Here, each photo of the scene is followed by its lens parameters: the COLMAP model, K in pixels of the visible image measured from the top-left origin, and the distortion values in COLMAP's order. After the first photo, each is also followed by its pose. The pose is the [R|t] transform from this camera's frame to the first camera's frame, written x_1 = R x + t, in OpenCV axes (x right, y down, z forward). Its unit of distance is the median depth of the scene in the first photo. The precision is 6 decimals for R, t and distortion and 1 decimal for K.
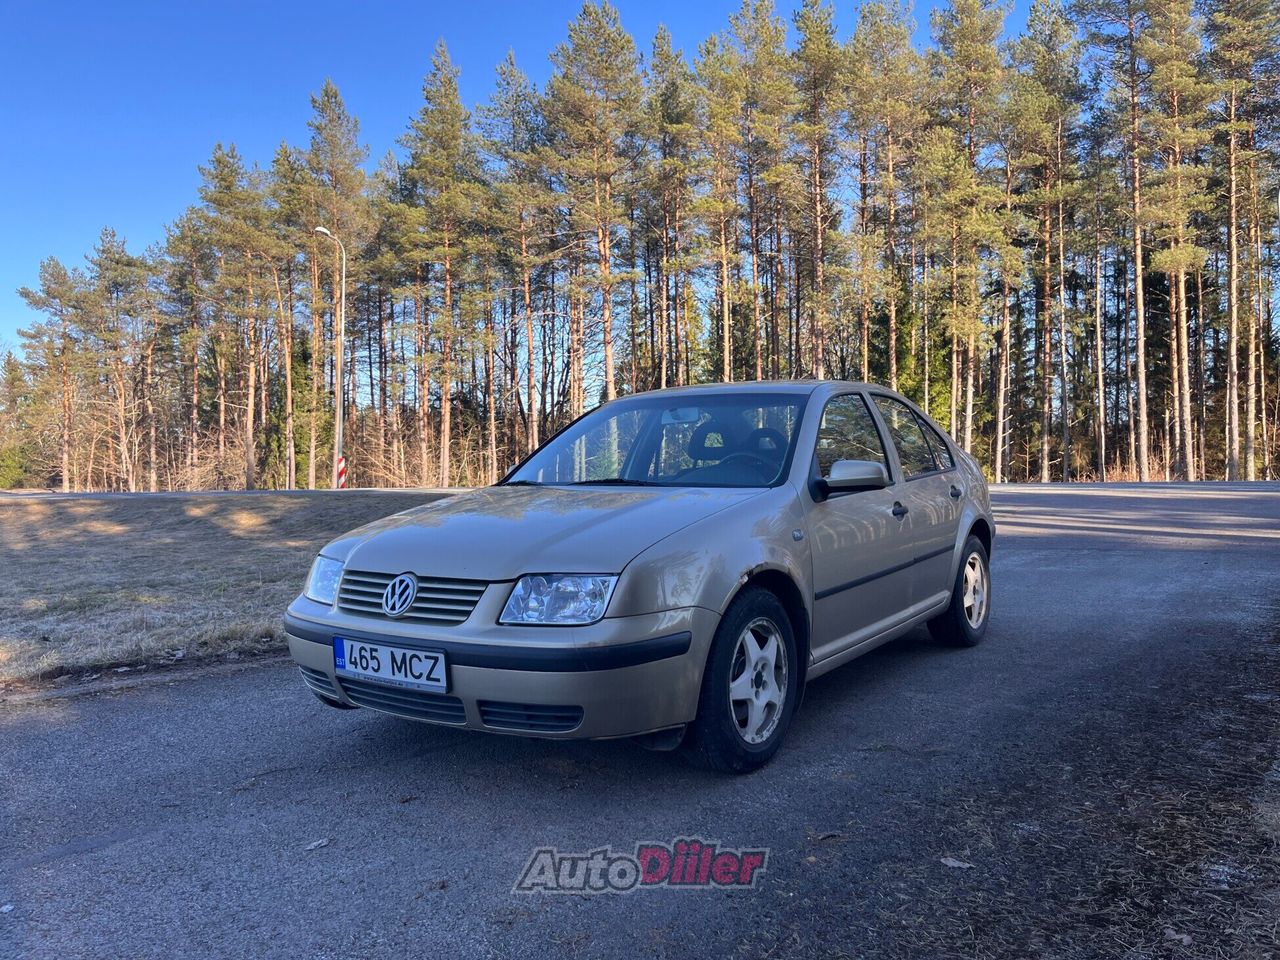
lens RADIAL K [[980.8, 0, 643.7], [0, 980.8, 490.0], [0, 0, 1]] dist [0.051570, -0.069670]
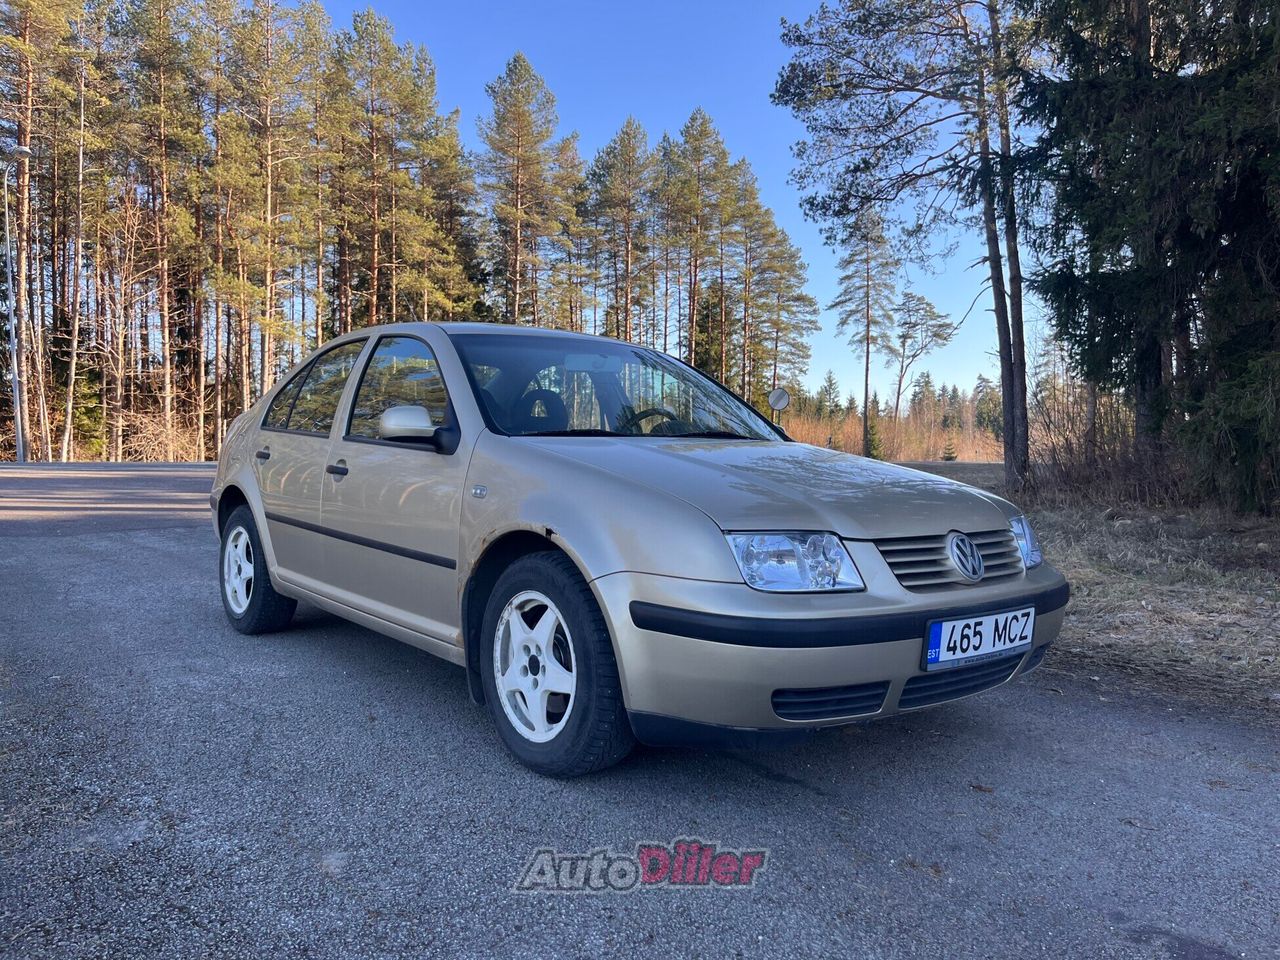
lens RADIAL K [[980.8, 0, 644.0], [0, 980.8, 475.9], [0, 0, 1]] dist [0.051570, -0.069670]
pose [[0.251892, -0.004848, 0.967743, -1.118059], [0.007671, 0.999966, 0.003013, 0.030919], [-0.967725, 0.006664, 0.251921, 1.028291]]
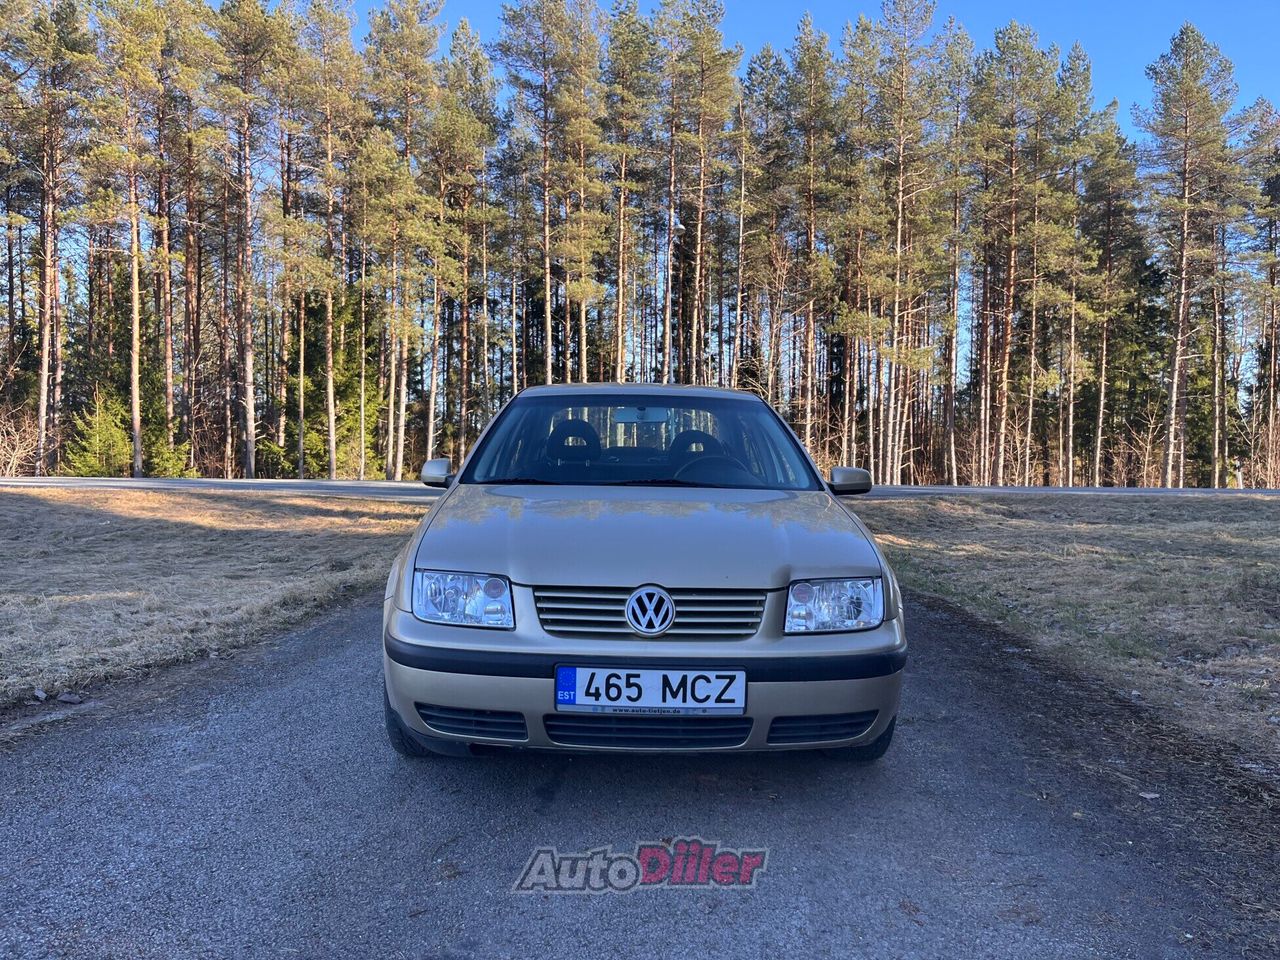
lens RADIAL K [[980.8, 0, 634.6], [0, 980.8, 484.8], [0, 0, 1]] dist [0.051570, -0.069670]
pose [[0.807451, 0.013922, 0.589771, -0.758568], [-0.013046, 0.999898, -0.005743, -0.000523], [-0.589791, -0.003056, 0.807550, 0.293383]]
